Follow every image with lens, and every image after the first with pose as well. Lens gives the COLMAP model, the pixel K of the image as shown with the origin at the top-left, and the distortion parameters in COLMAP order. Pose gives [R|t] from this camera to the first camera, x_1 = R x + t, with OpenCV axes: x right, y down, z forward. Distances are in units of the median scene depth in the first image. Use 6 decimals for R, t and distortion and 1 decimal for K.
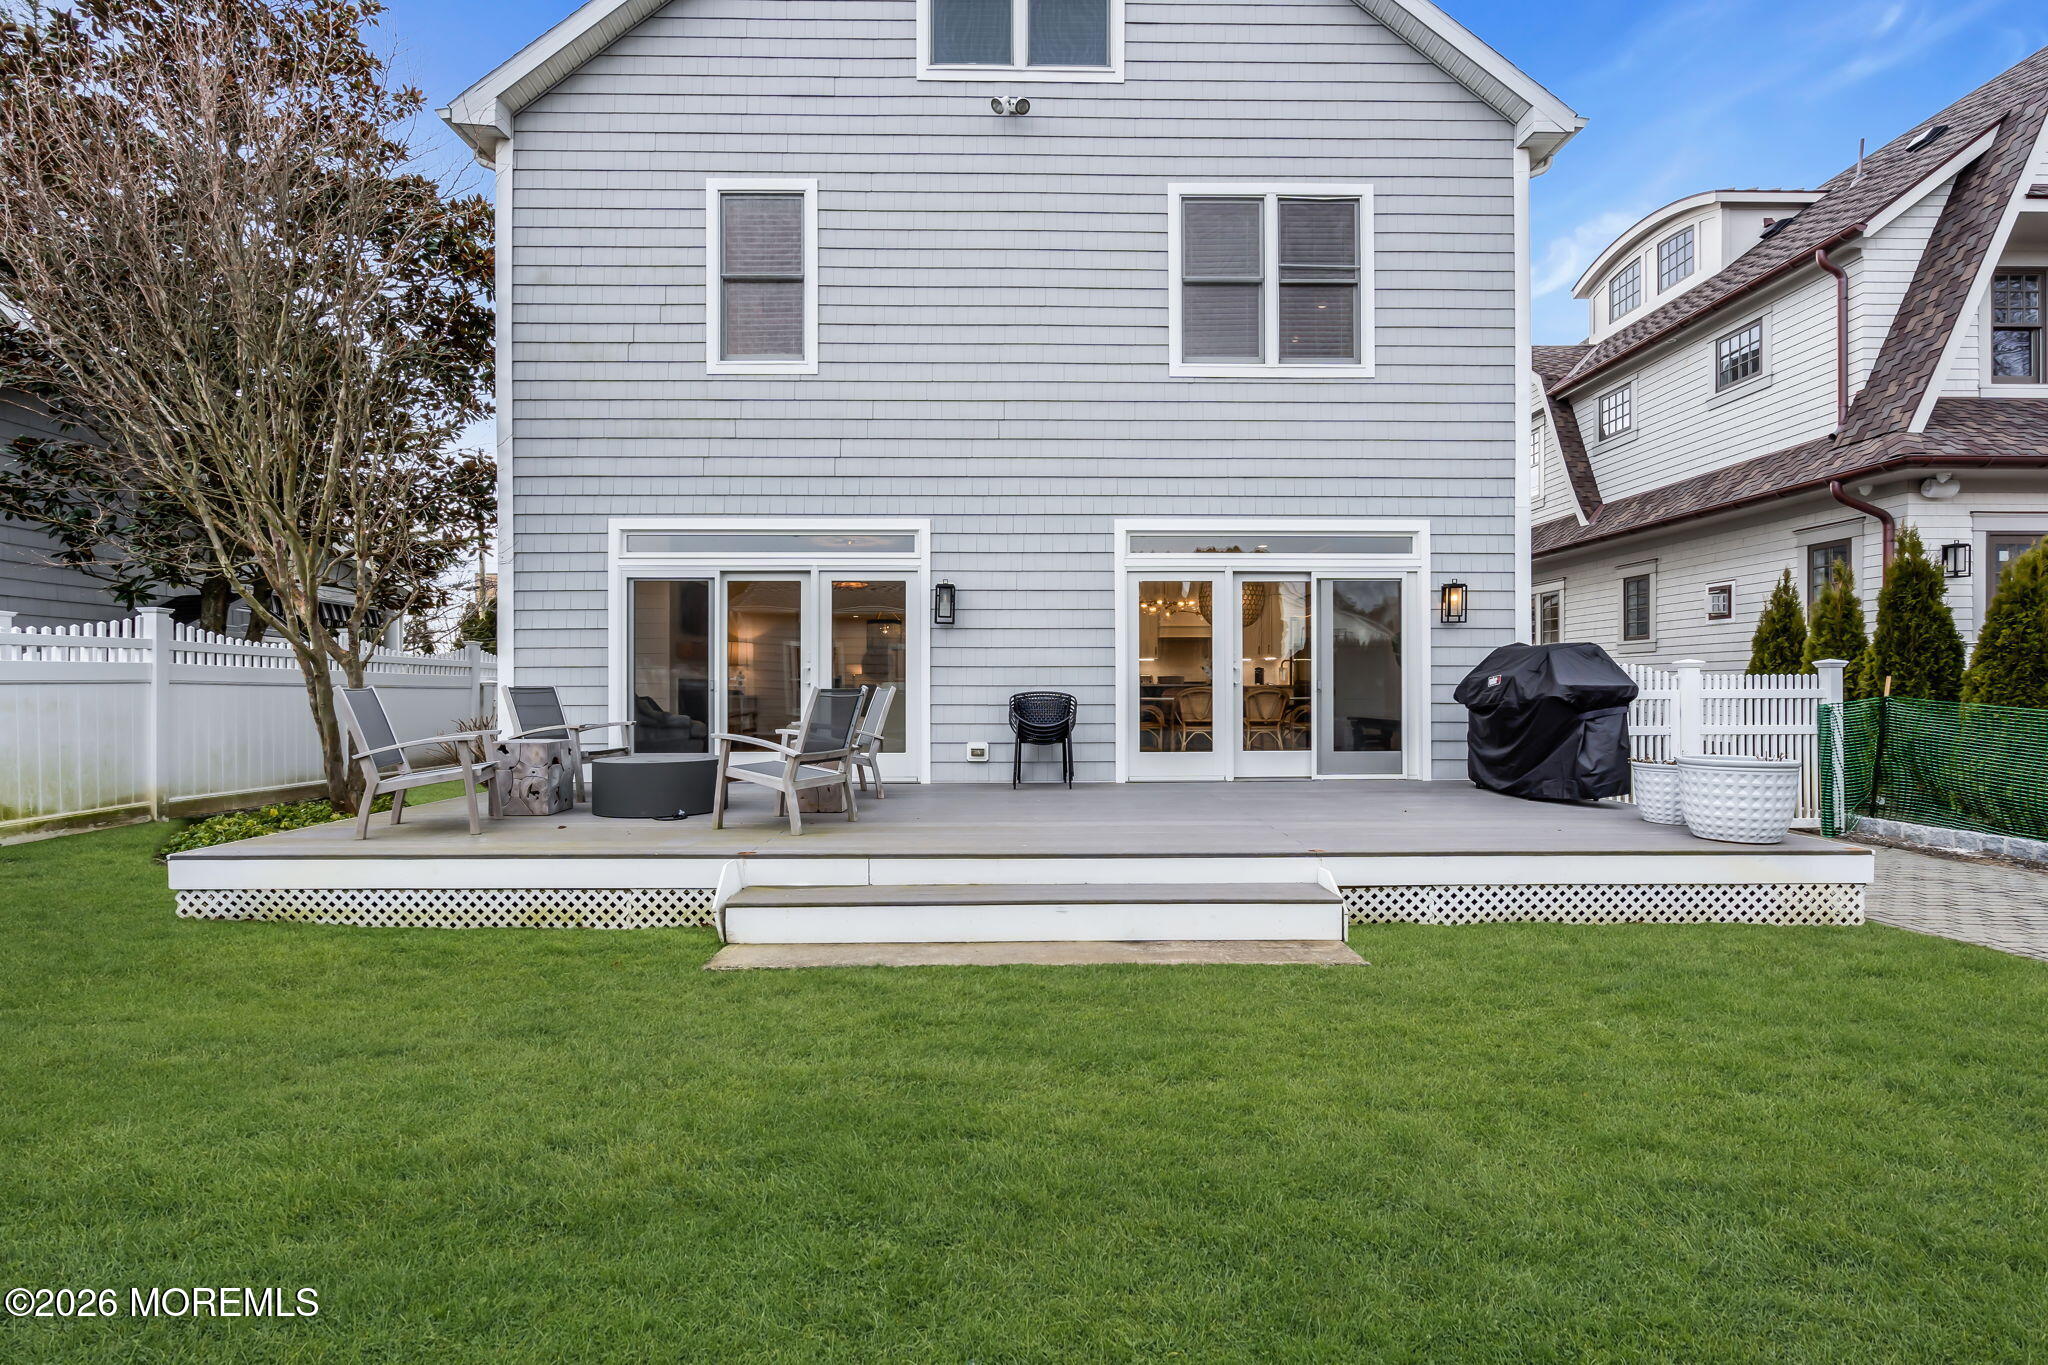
lens RADIAL K [[922.9, 0, 1024.6], [0, 922.9, 697.0], [0, 0, 1]] dist [-0.004588, 0.001511]
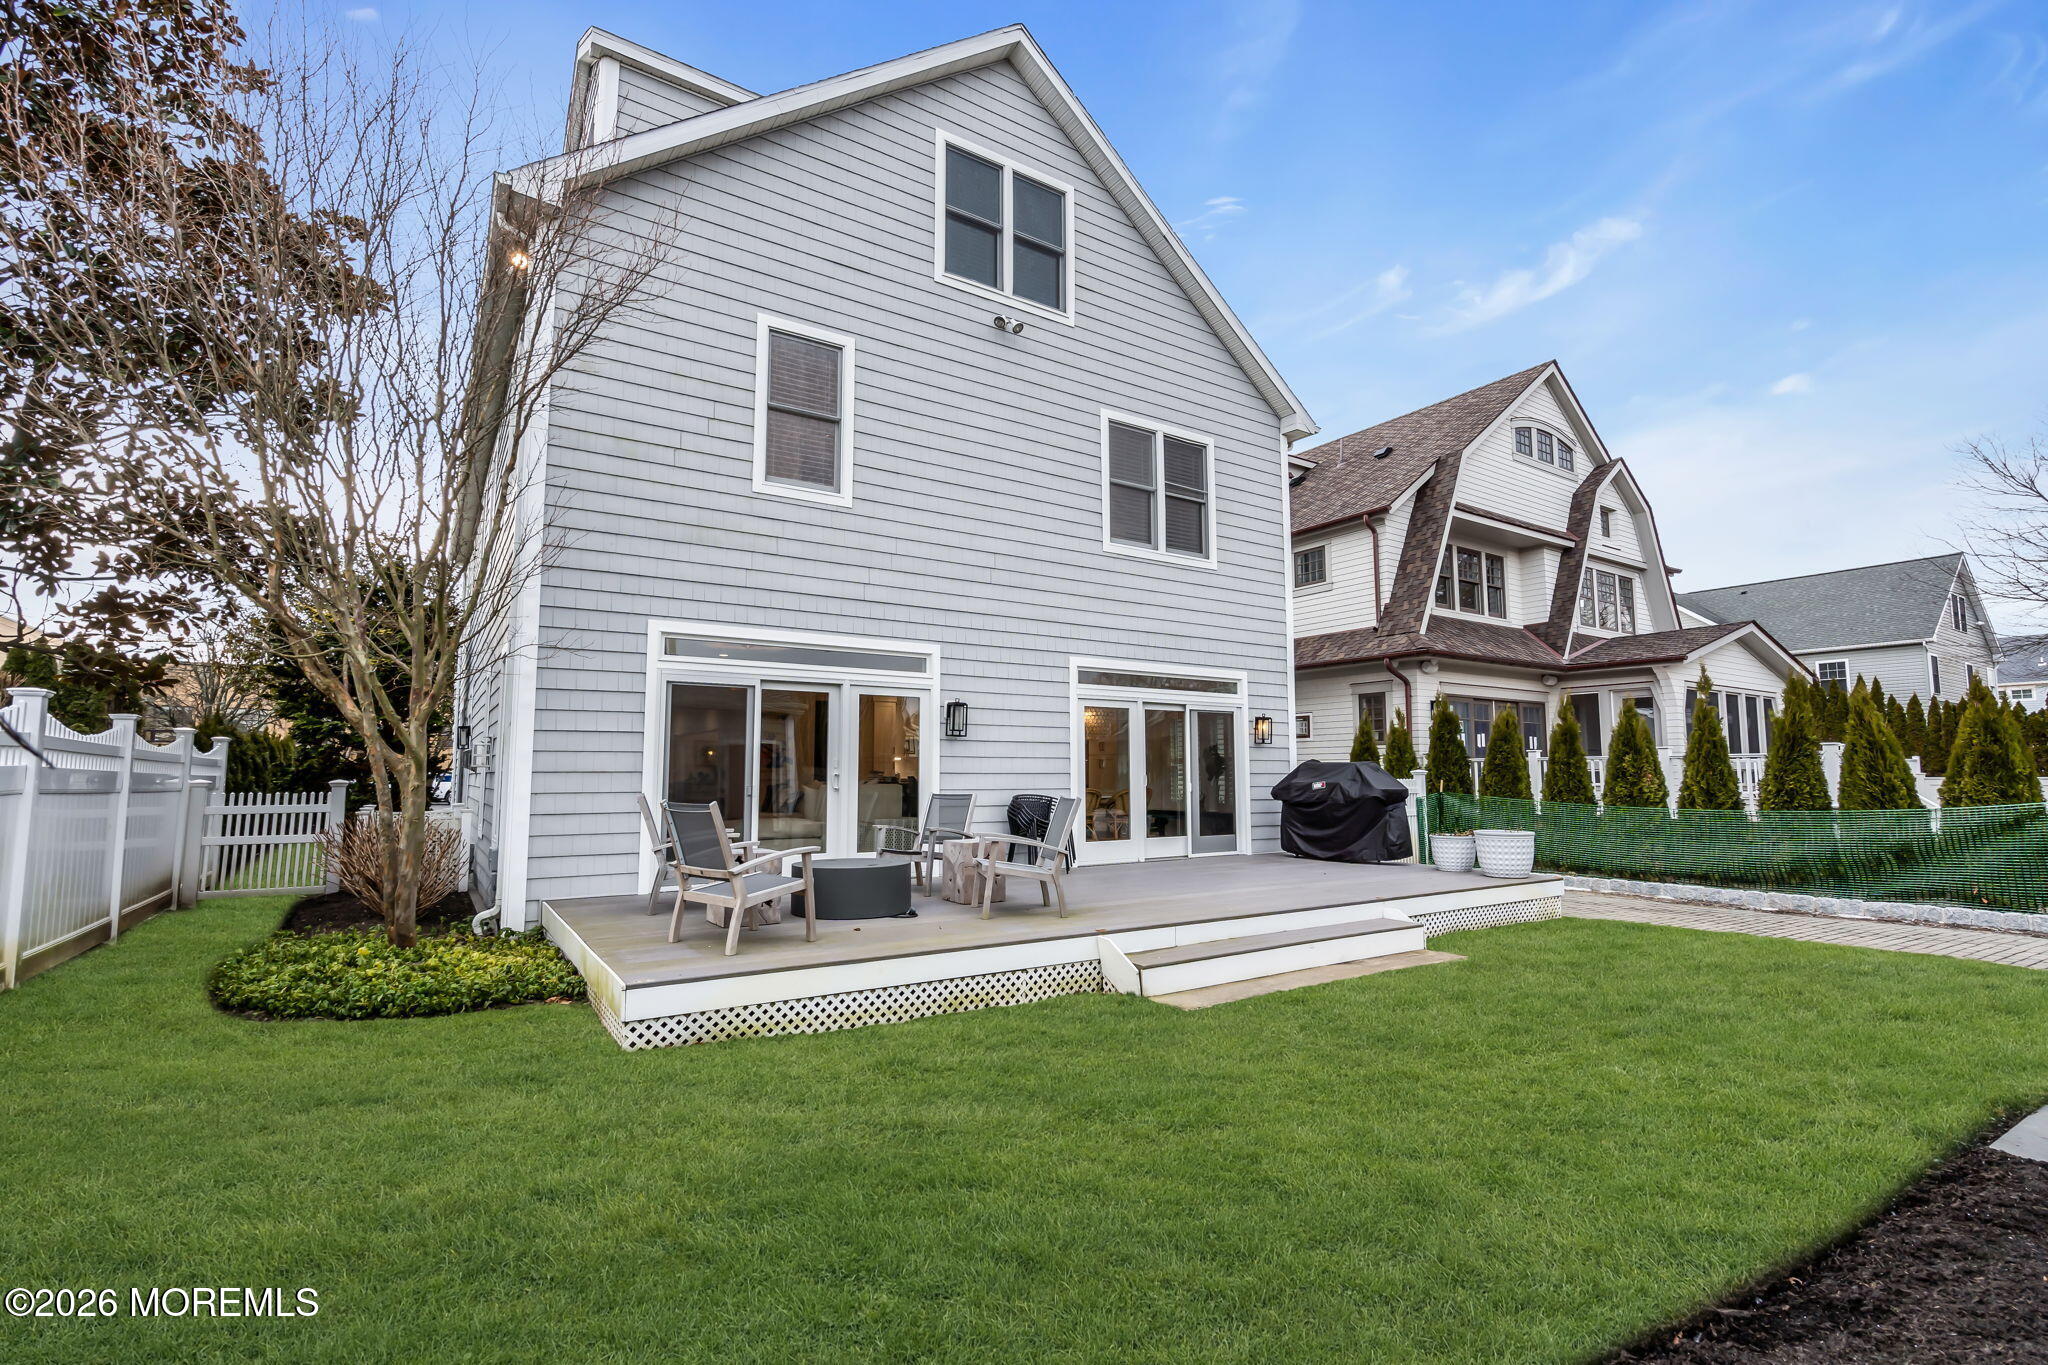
lens RADIAL K [[922.9, 0, 1024.6], [0, 922.9, 697.0], [0, 0, 1]] dist [-0.004588, 0.001511]
pose [[0.845275, 0.047556, 0.532212, -0.627584], [0.002864, 0.995614, -0.093513, -0.019411], [-0.534325, 0.080568, 0.841431, -0.026552]]
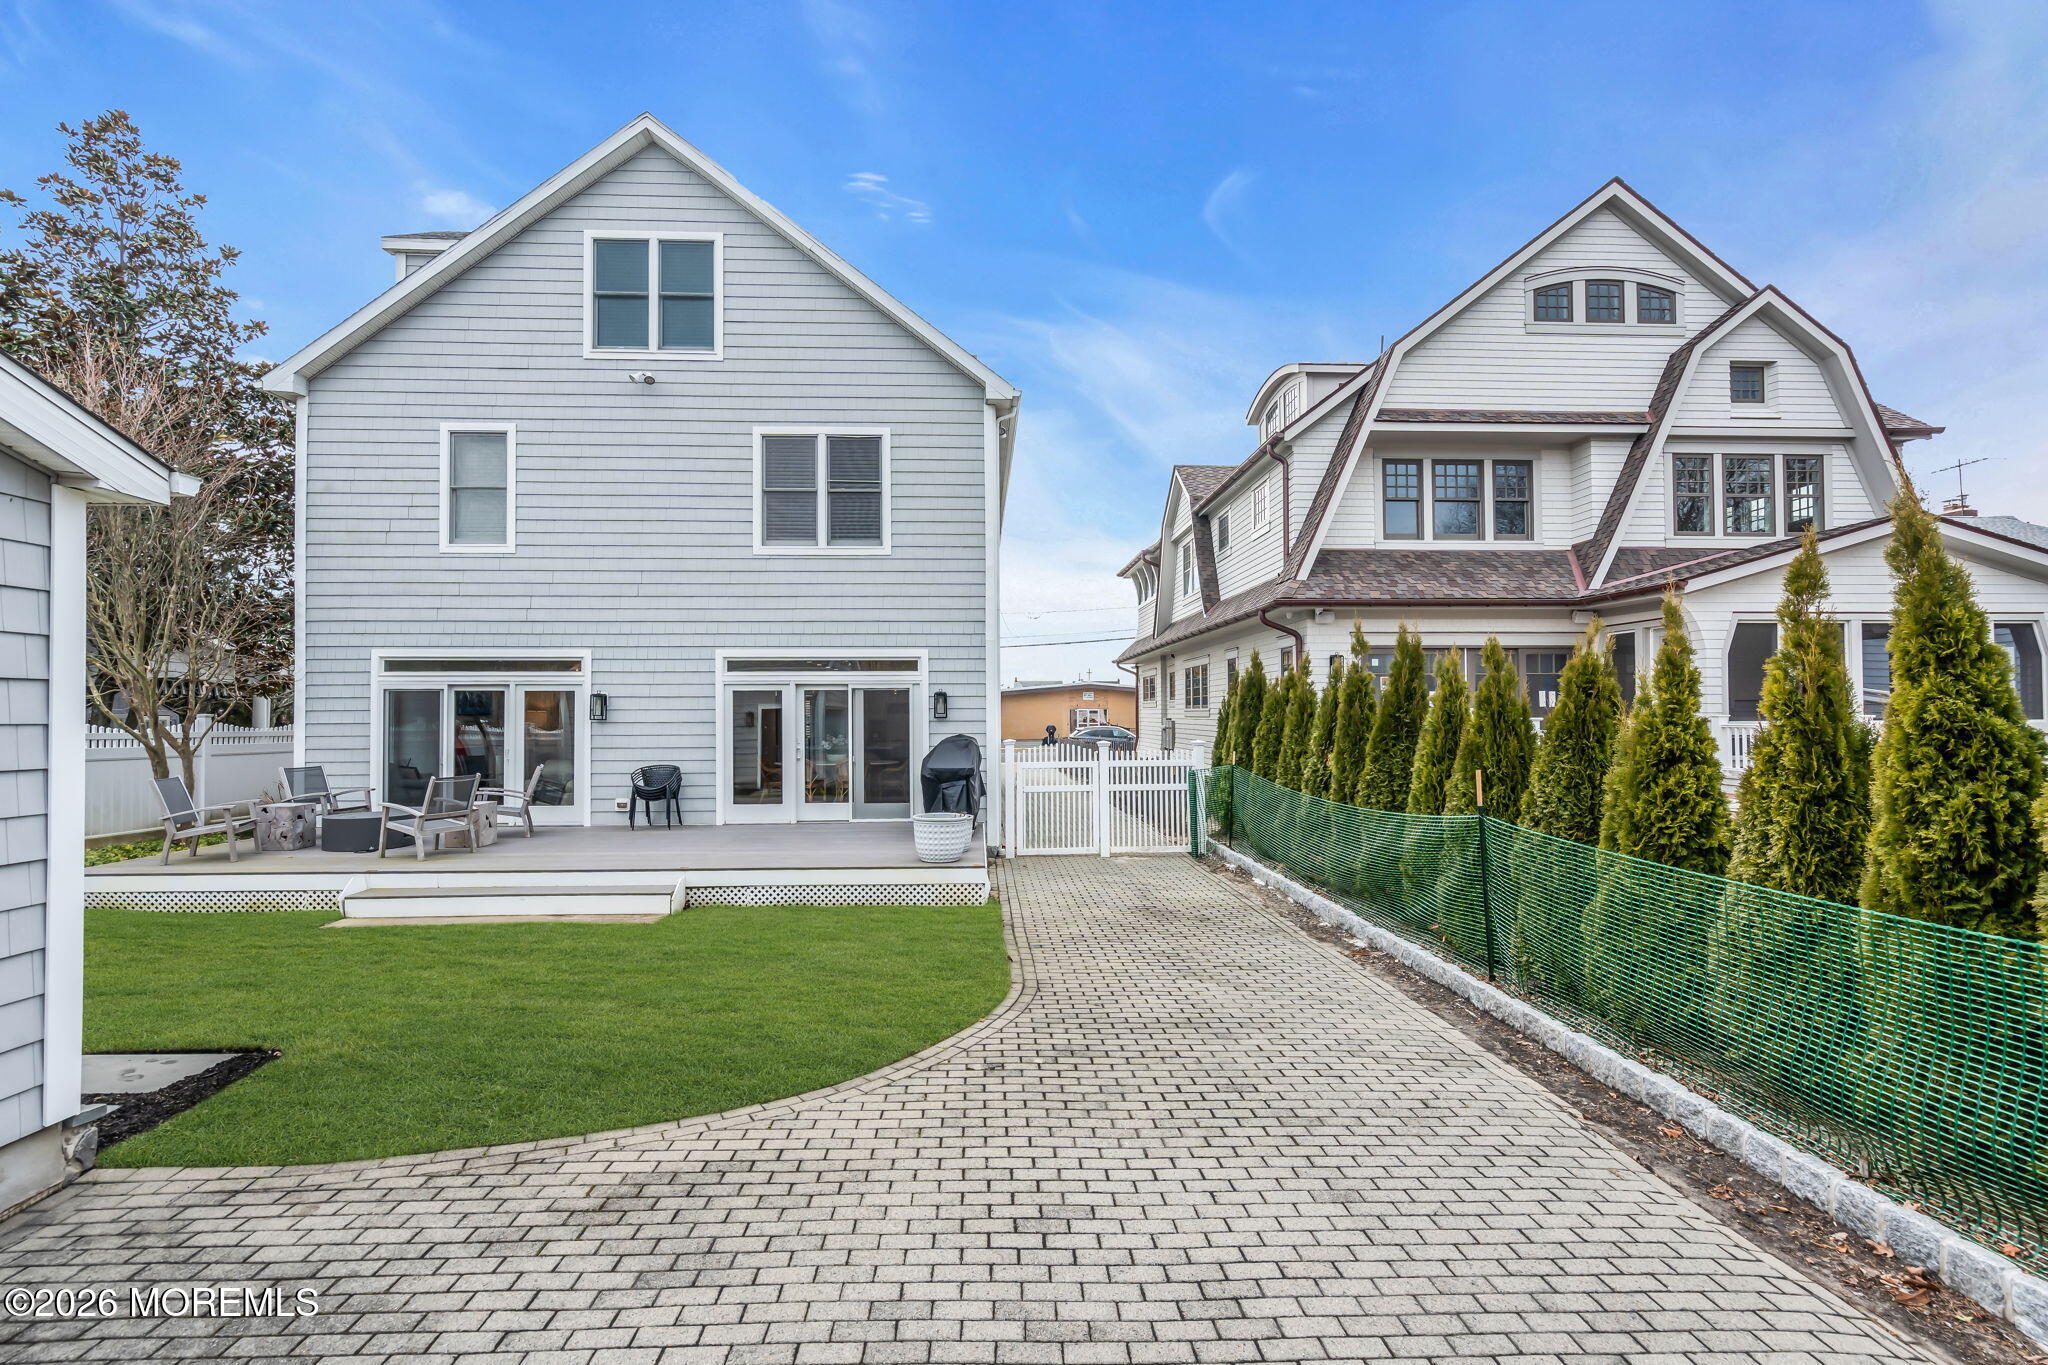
lens RADIAL K [[949.8, 0, 1030.7], [0, 949.8, 700.5], [0, 0, 1]] dist [-0.000895, 0.001632]
pose [[0.999582, -0.001404, 0.028865, 0.567079], [0.001976, 0.999802, -0.019784, -0.078208], [-0.028831, 0.019832, 0.999388, -0.560622]]
